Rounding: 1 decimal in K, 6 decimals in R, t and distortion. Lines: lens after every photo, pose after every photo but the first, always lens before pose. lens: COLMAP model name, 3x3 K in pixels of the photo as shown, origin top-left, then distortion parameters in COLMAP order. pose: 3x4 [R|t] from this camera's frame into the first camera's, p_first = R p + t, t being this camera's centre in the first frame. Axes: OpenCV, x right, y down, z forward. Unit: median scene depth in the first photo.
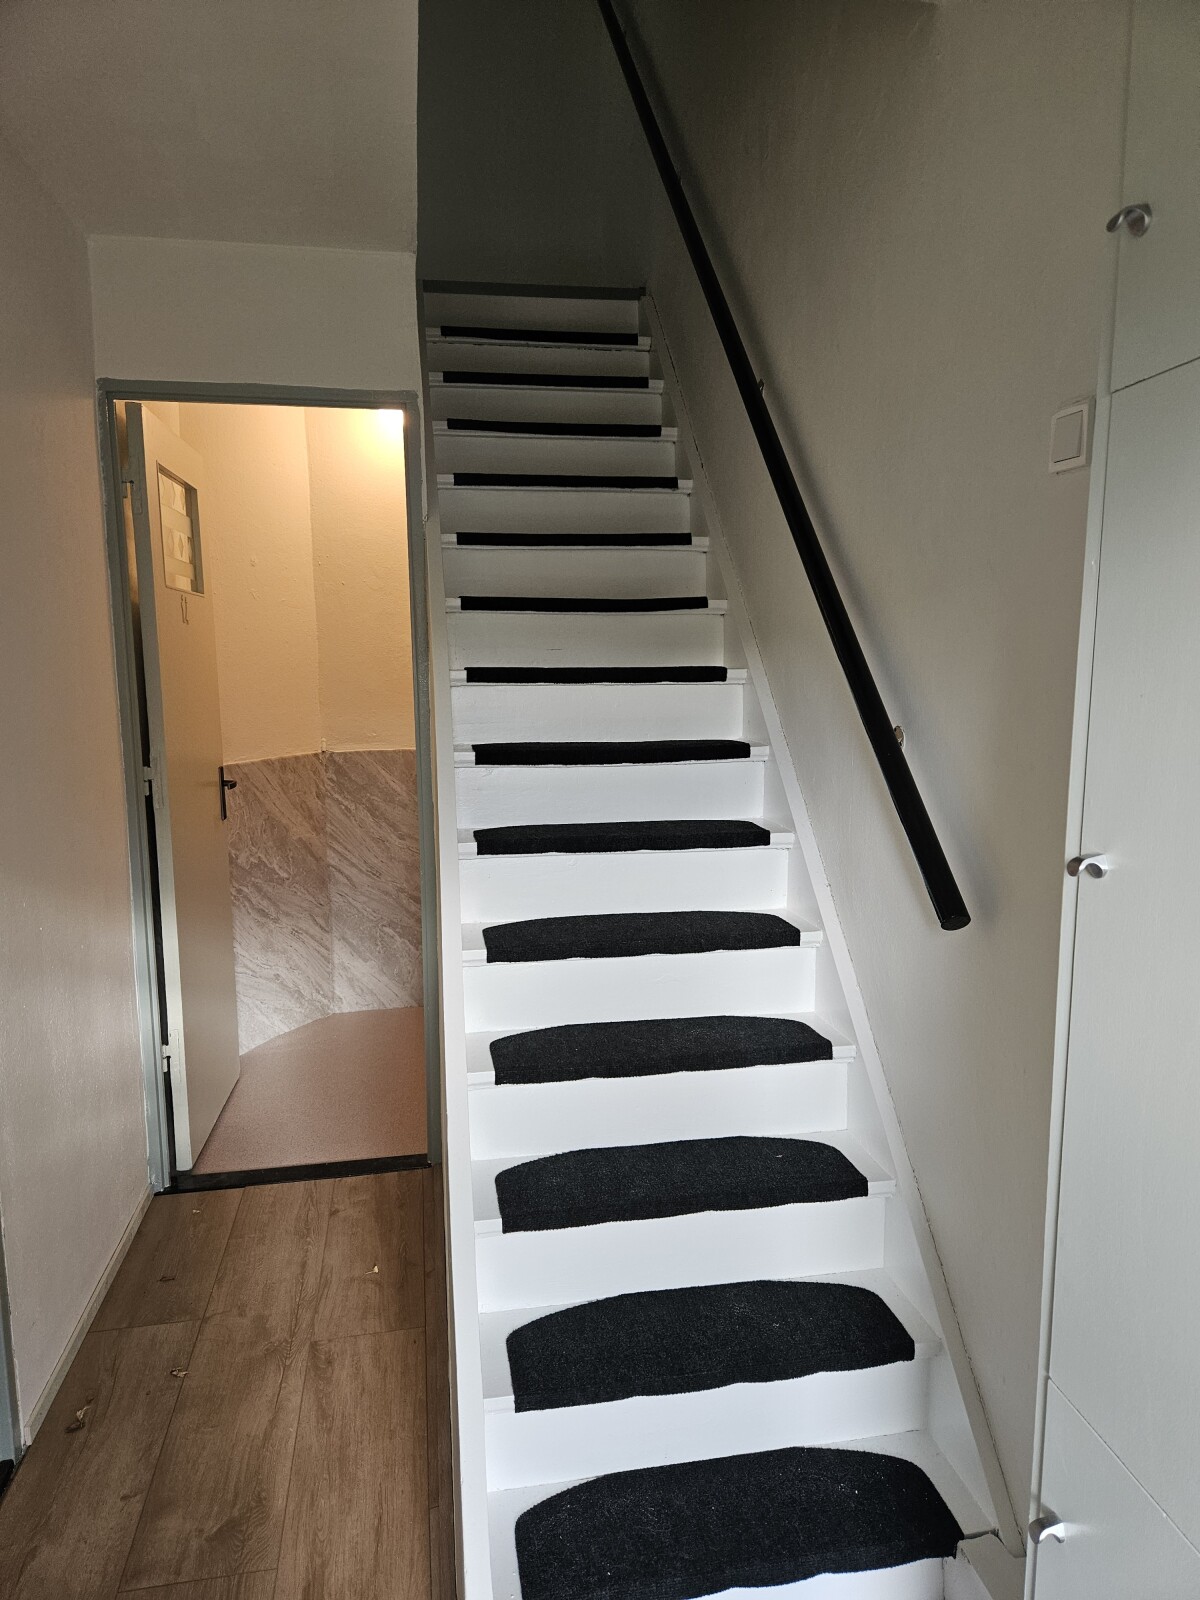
lens RADIAL K [[1080.8, 0, 600.0], [0, 1080.8, 800.0], [0, 0, 1]] dist [0.061131, -0.001696]
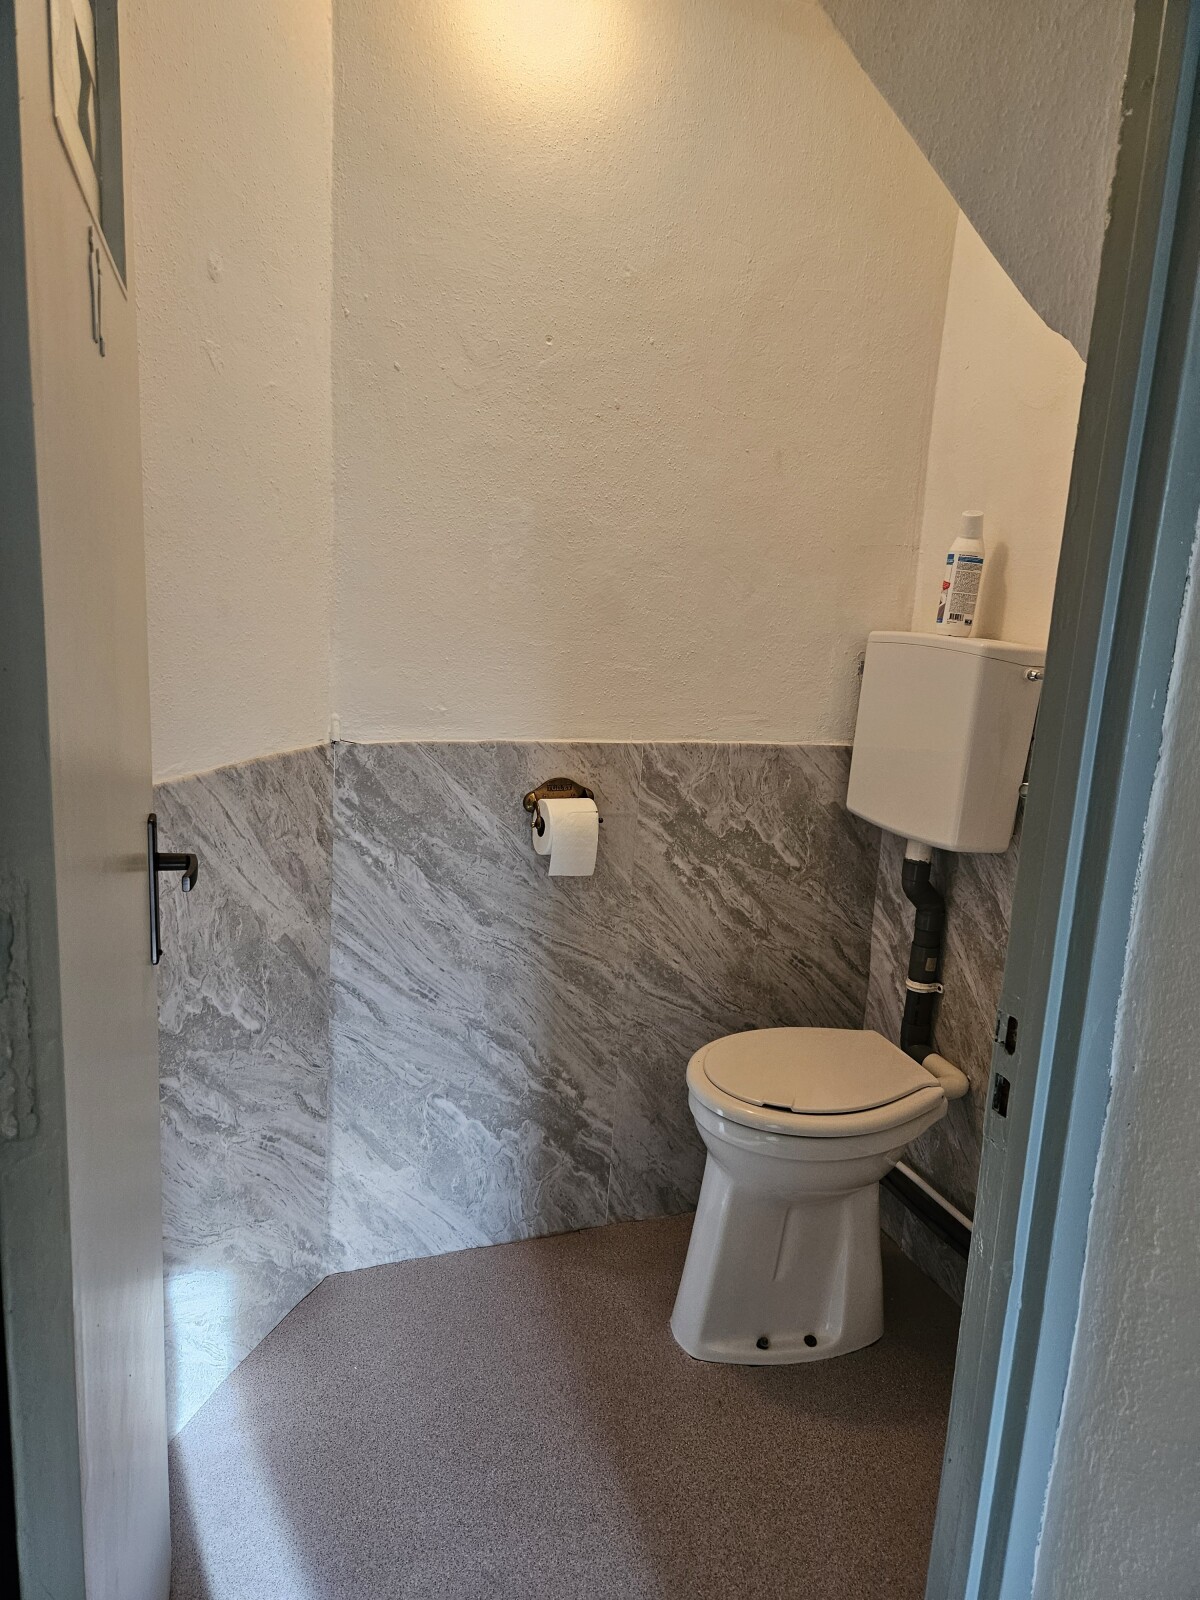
lens RADIAL K [[1080.8, 0, 600.0], [0, 1080.8, 800.0], [0, 0, 1]] dist [0.061131, -0.001696]
pose [[0.980781, 0.029083, 0.192933, -0.230104], [-0.043417, 0.996568, 0.070484, -0.056595], [-0.190221, -0.077506, 0.978677, 0.524430]]
